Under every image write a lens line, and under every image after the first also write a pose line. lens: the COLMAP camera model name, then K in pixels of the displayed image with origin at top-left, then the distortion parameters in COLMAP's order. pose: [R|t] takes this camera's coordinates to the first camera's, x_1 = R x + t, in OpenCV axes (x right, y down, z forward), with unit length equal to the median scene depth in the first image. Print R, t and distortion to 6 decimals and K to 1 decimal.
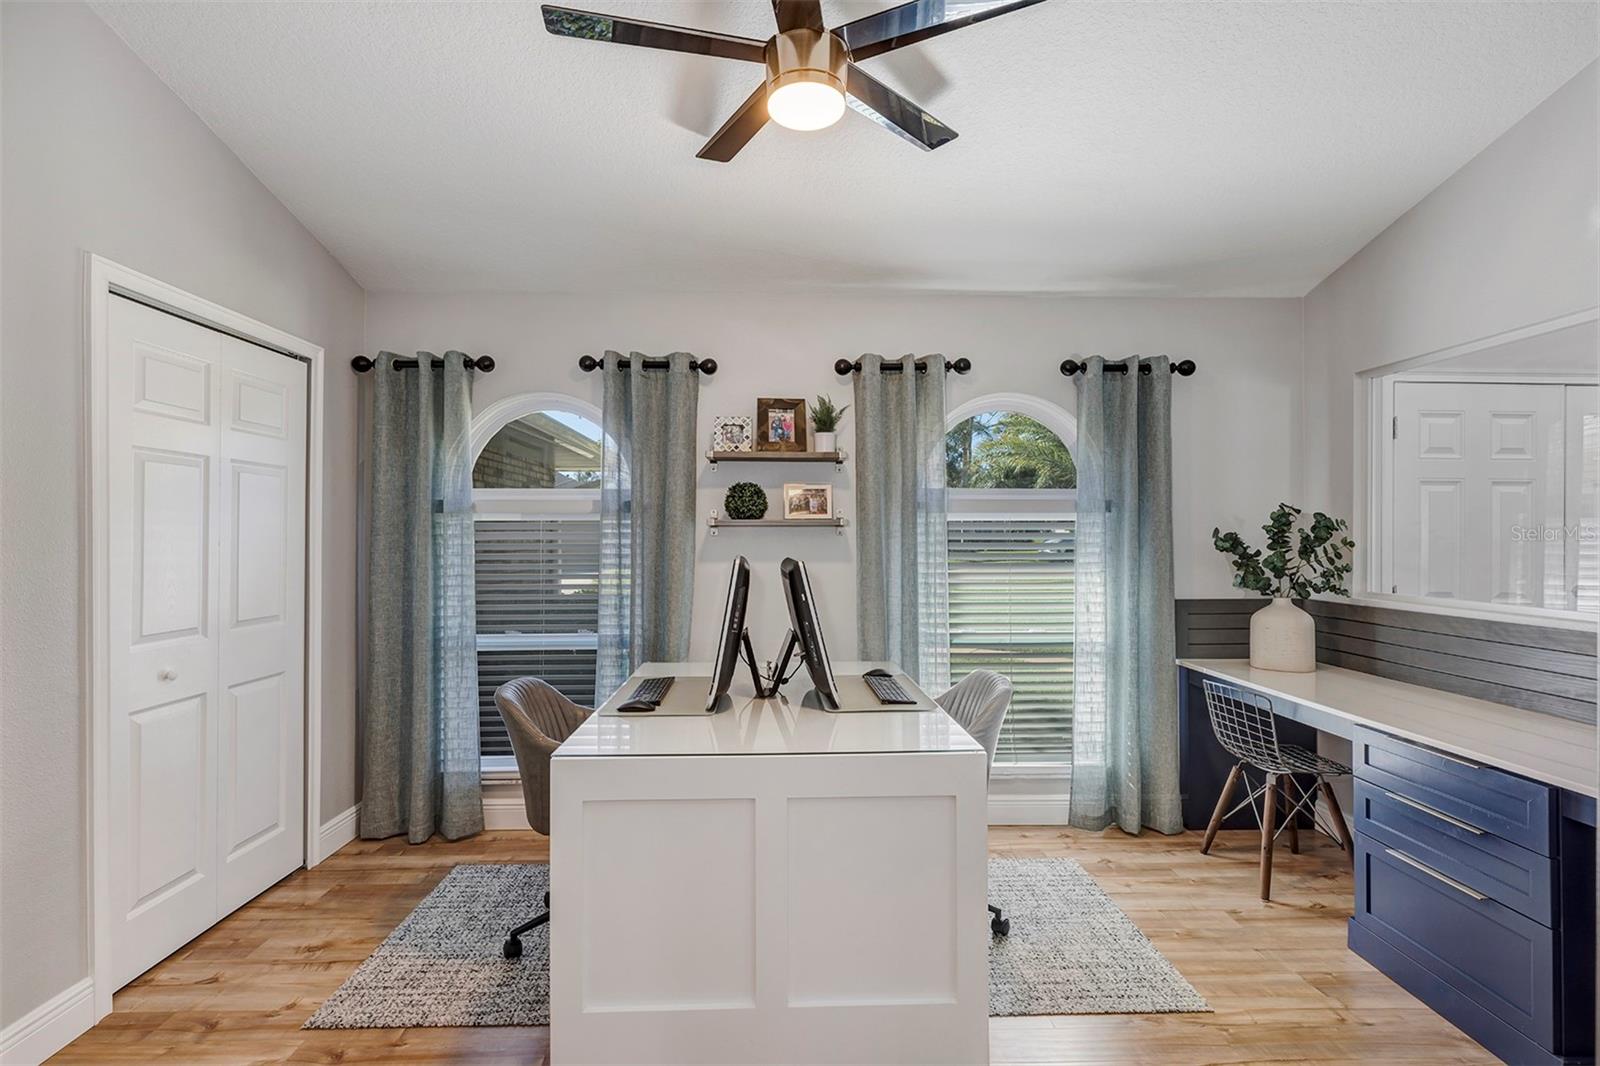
lens RADIAL K [[760.7, 0, 800.0], [0, 760.7, 533.0], [0, 0, 1]] dist [-0.001367, -0.000156]
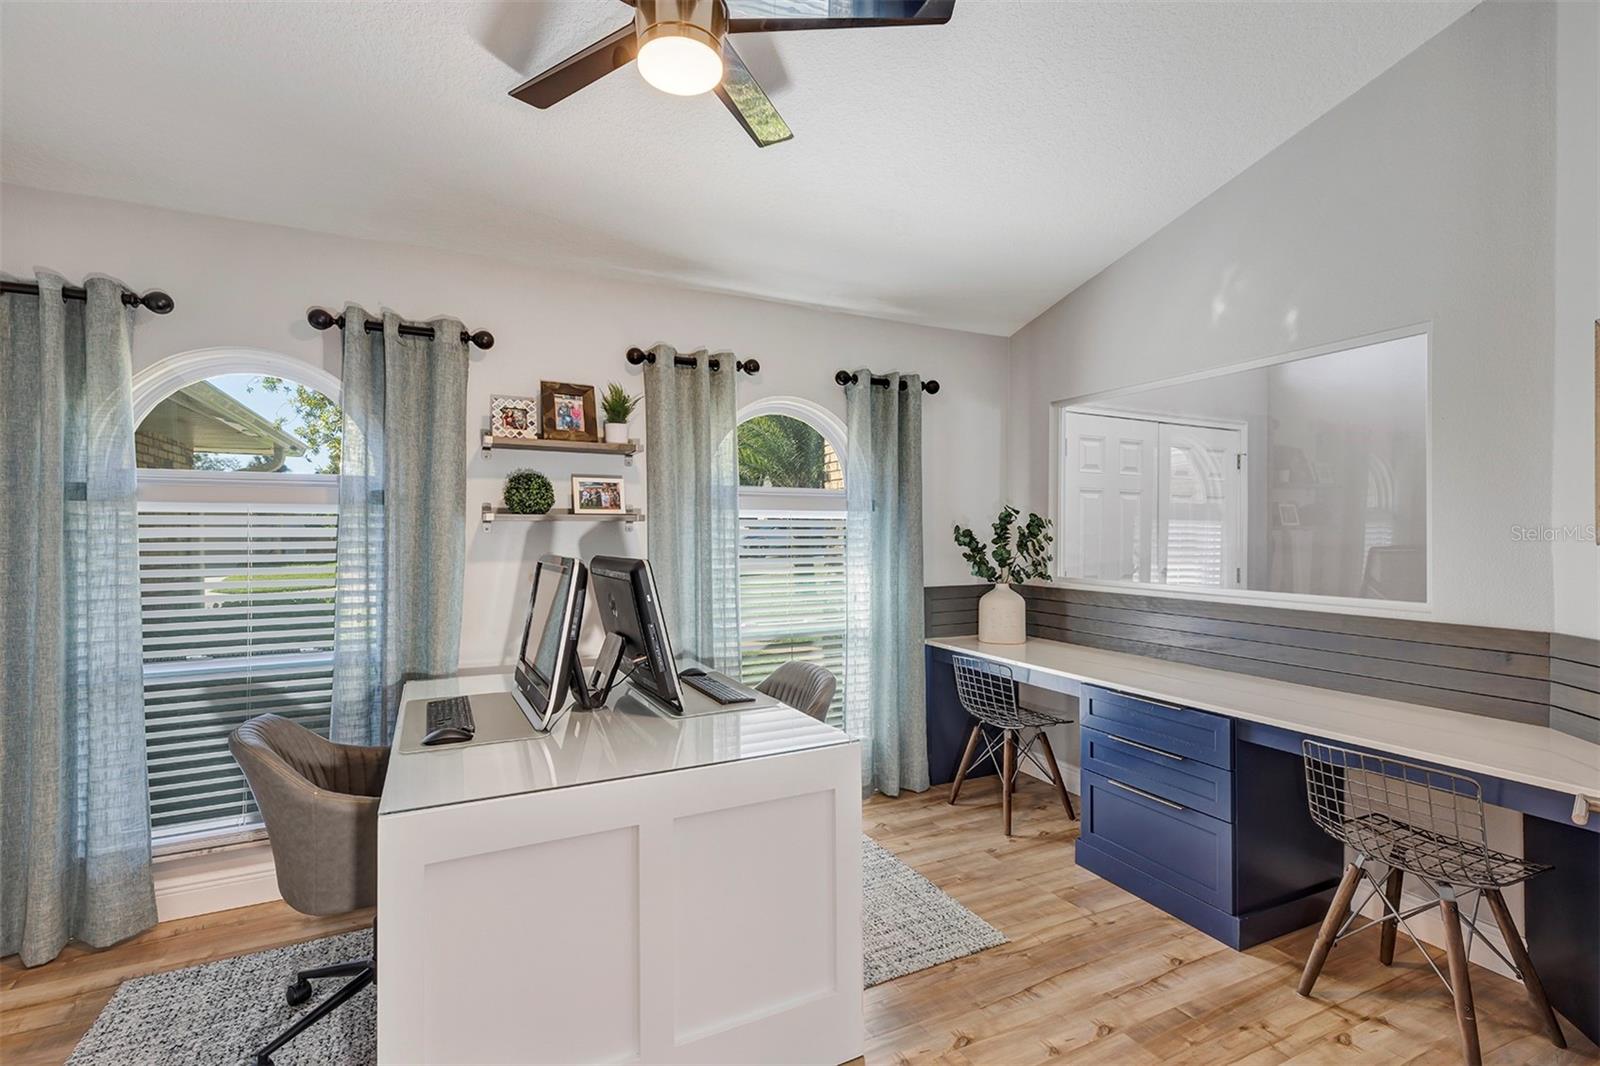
lens RADIAL K [[724.6, 0, 800.0], [0, 724.6, 533.0], [0, 0, 1]] dist [0.005779, 0.000752]
pose [[0.909393, -0.000164, 0.415938, -0.138499], [-0.001900, 0.999988, 0.004549, 0.000305], [-0.415934, -0.004927, 0.909381, 0.082825]]
